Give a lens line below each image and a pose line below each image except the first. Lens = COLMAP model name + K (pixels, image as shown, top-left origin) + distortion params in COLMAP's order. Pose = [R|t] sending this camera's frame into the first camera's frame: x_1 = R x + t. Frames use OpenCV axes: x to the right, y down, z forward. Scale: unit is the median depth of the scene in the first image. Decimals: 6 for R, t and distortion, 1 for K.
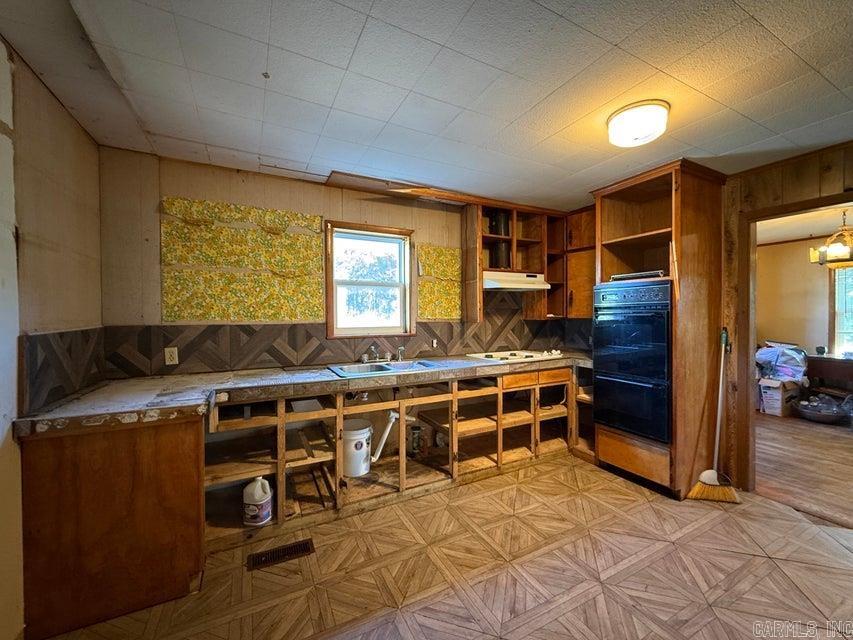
lens RADIAL K [[345.9, 0, 427.4], [0, 345.9, 317.0], [0, 0, 1]] dist [0.004265, 0.000107]
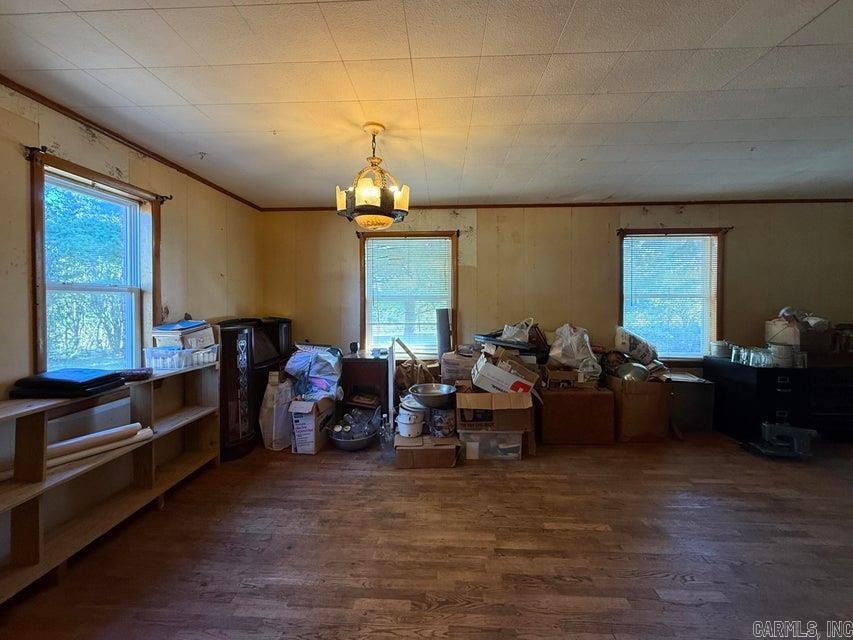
lens RADIAL K [[345.9, 0, 430.1], [0, 345.9, 306.2], [0, 0, 1]] dist [0.004265, 0.000107]
pose [[0.496205, -0.011552, 0.868128, 0.545162], [0.008141, 0.999929, 0.008653, -0.003726], [-0.868167, 0.002774, 0.496264, 0.467946]]
